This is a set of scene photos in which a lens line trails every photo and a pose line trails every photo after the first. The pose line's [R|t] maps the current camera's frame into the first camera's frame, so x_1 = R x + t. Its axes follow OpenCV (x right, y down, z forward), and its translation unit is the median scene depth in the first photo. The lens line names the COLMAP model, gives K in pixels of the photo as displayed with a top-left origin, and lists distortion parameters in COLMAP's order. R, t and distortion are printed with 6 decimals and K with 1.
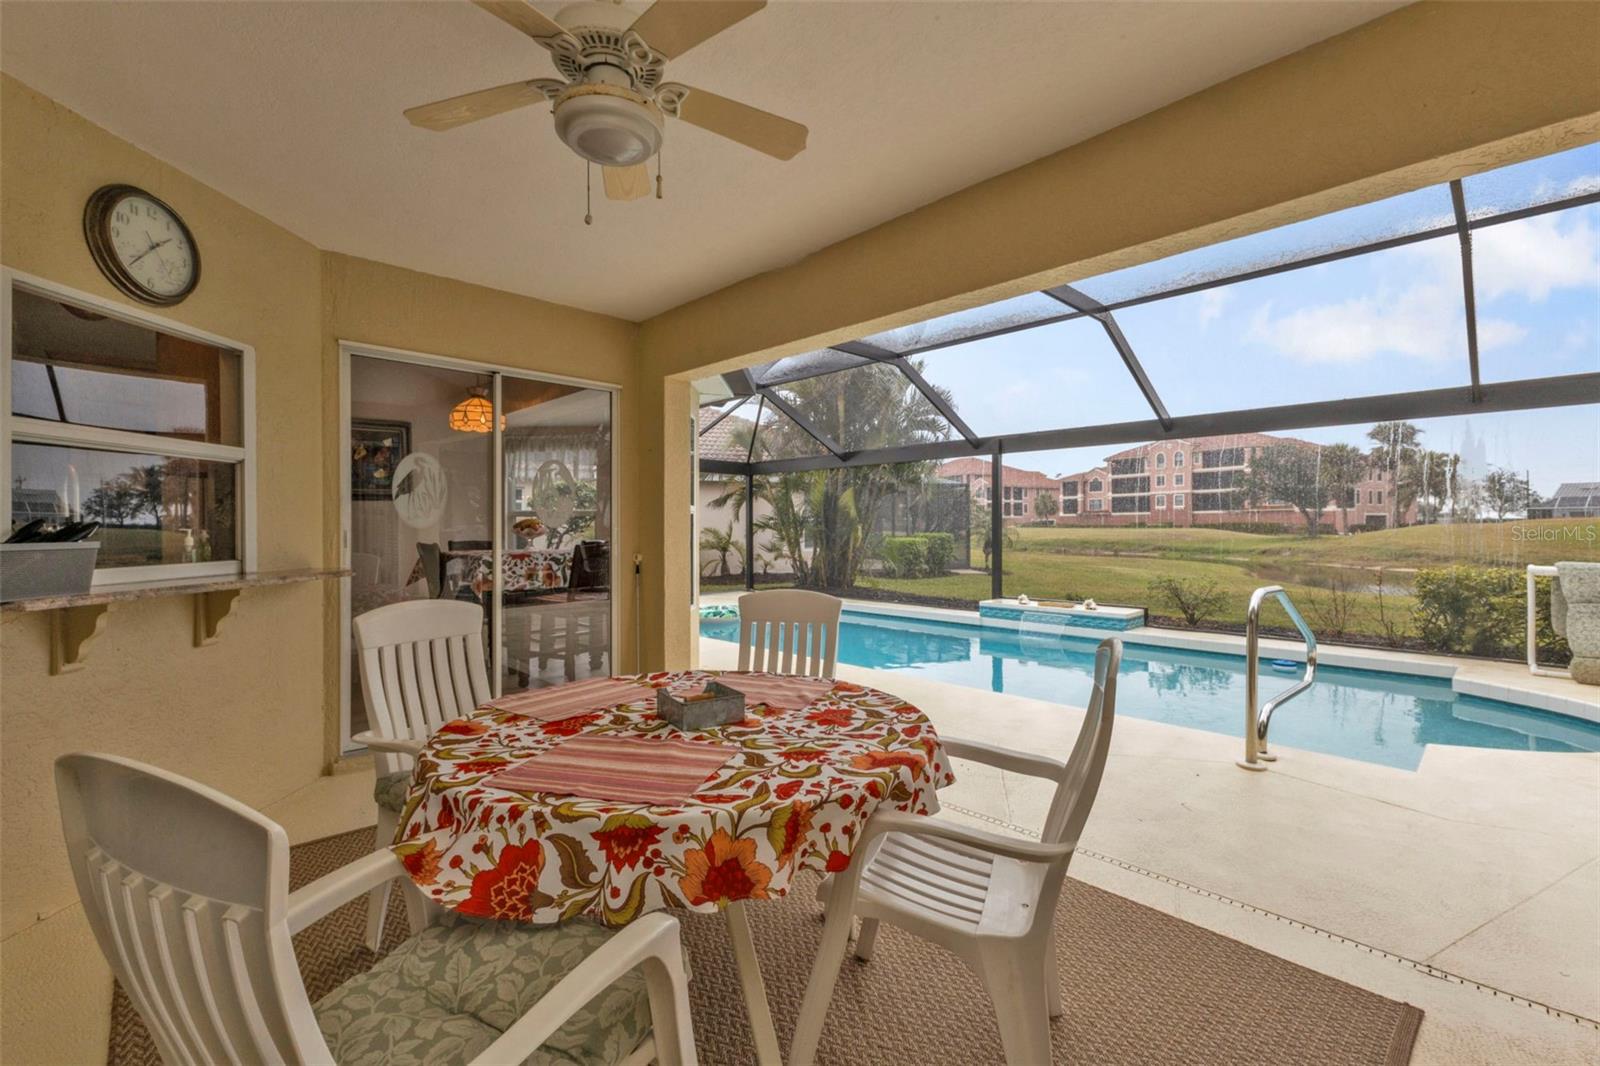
lens RADIAL K [[694.8, 0, 826.5], [0, 694.8, 521.4], [0, 0, 1]] dist [0.007115, -0.000970]
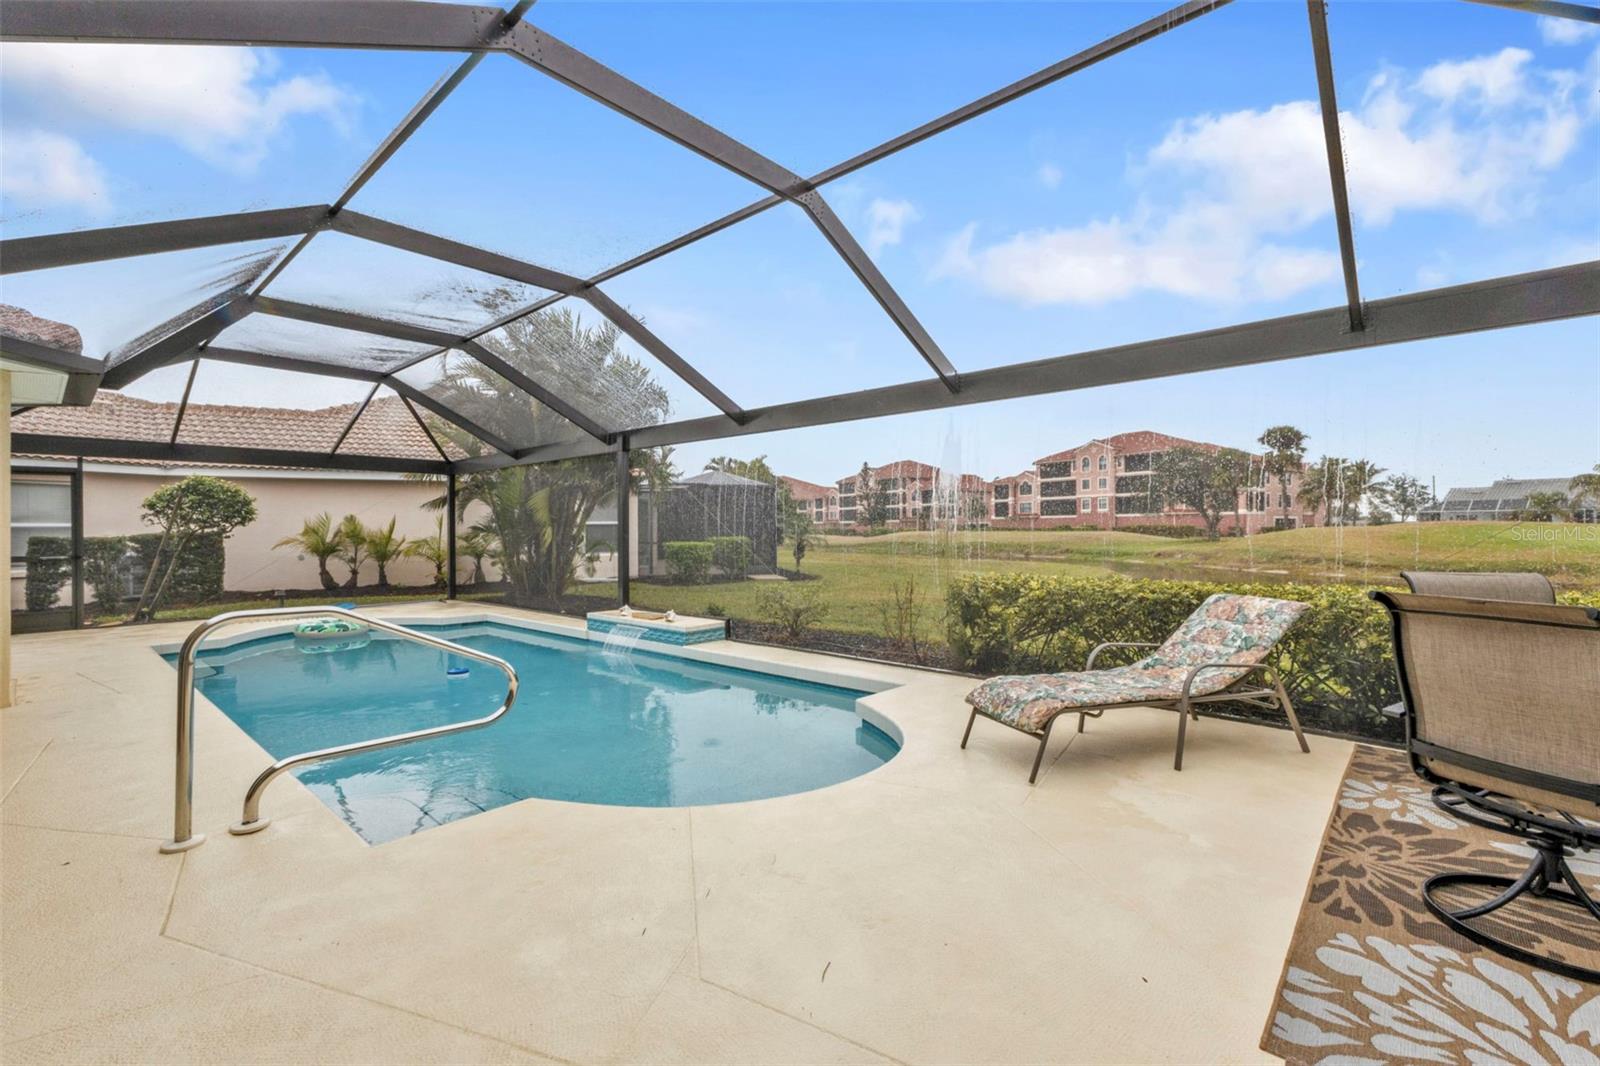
lens RADIAL K [[694.8, 0, 823.4], [0, 694.8, 521.4], [0, 0, 1]] dist [0.007115, -0.000970]
pose [[0.998567, 0.000002, 0.053517, 0.220538], [0.000226, 0.999991, -0.004259, -0.000479], [-0.053517, 0.004265, 0.998558, 0.029064]]
